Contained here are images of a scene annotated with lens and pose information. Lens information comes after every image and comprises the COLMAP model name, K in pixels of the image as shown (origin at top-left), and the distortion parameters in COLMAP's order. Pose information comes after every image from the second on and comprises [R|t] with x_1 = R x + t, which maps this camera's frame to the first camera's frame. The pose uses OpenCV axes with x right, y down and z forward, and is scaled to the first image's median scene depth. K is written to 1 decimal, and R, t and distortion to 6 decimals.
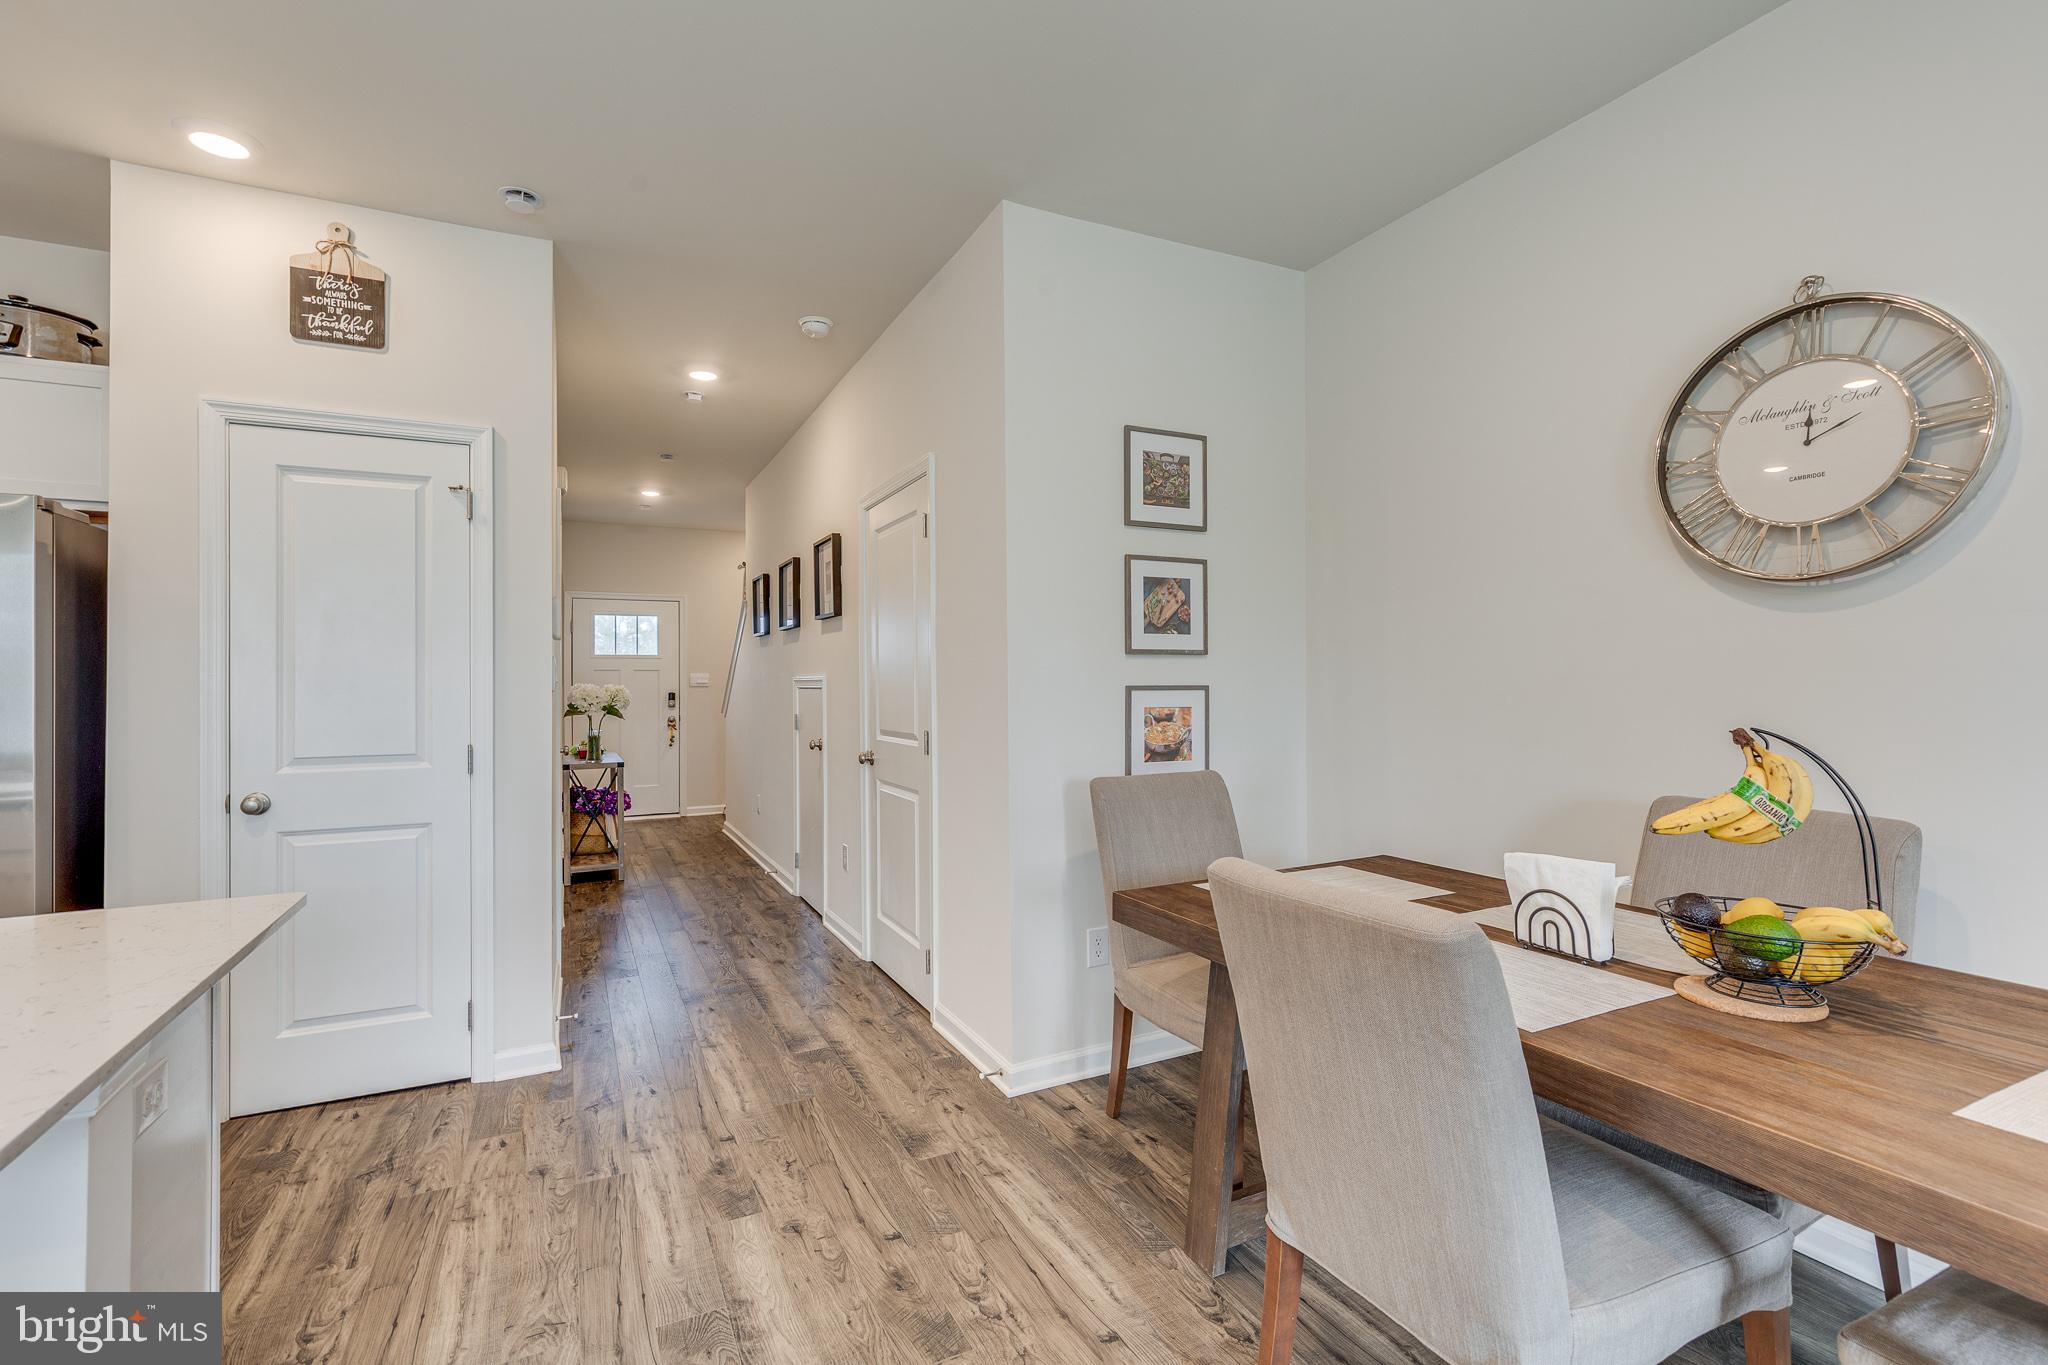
lens RADIAL K [[923.7, 0, 1021.3], [0, 923.7, 675.9], [0, 0, 1]] dist [0.006608, -0.001036]
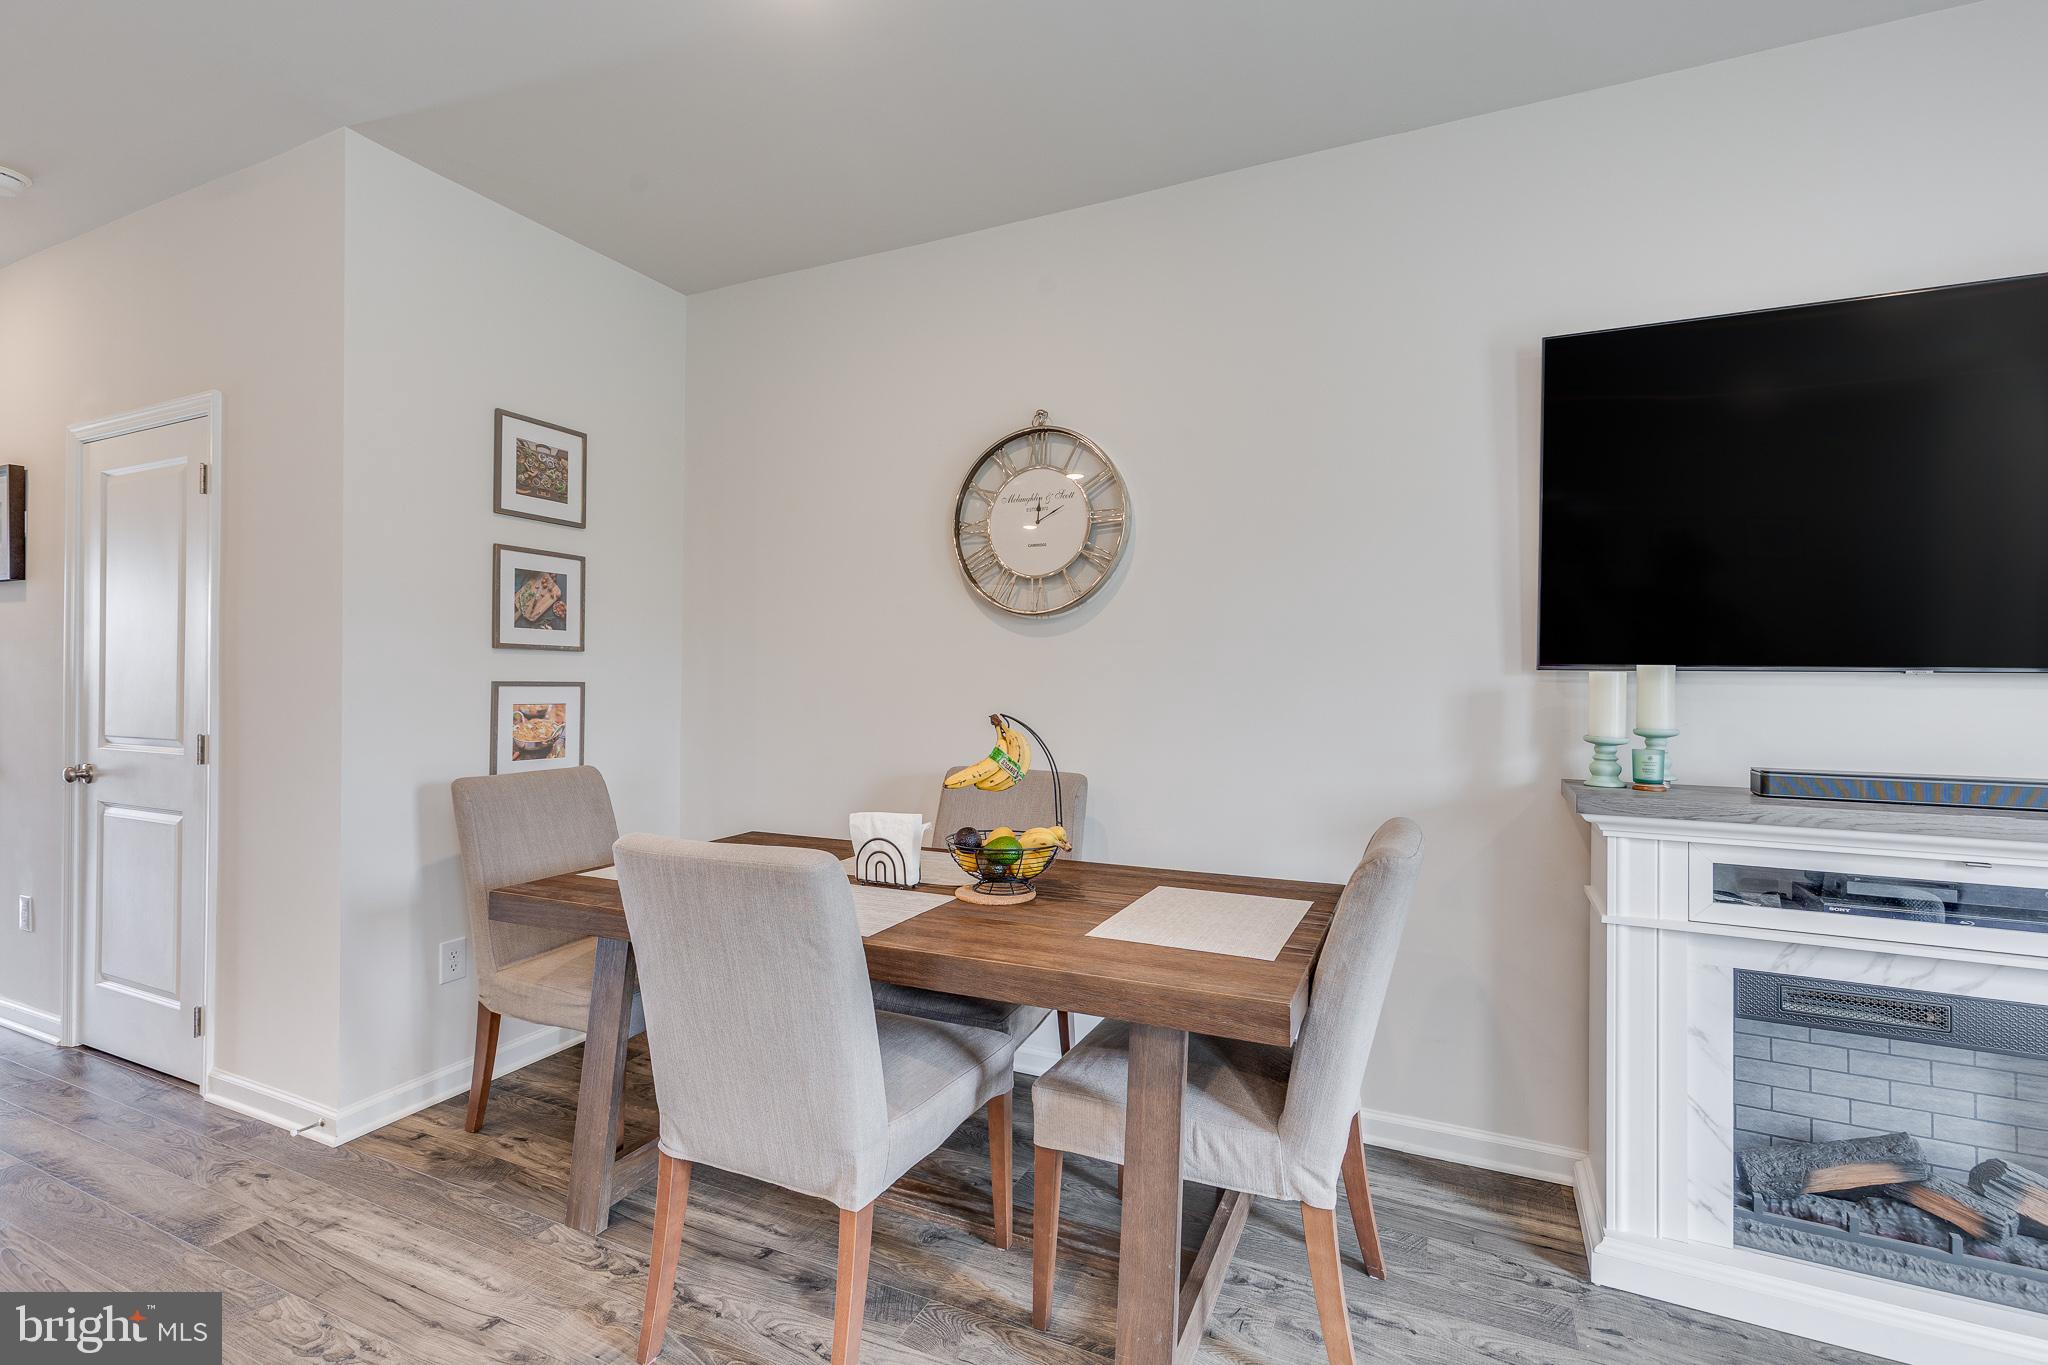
lens RADIAL K [[923.7, 0, 1021.3], [0, 923.7, 675.9], [0, 0, 1]] dist [0.006608, -0.001036]
pose [[0.783212, 0.016187, 0.621545, -0.073020], [-0.016584, 0.999849, -0.005142, 0.001380], [-0.621534, -0.006280, 0.783362, -0.120454]]
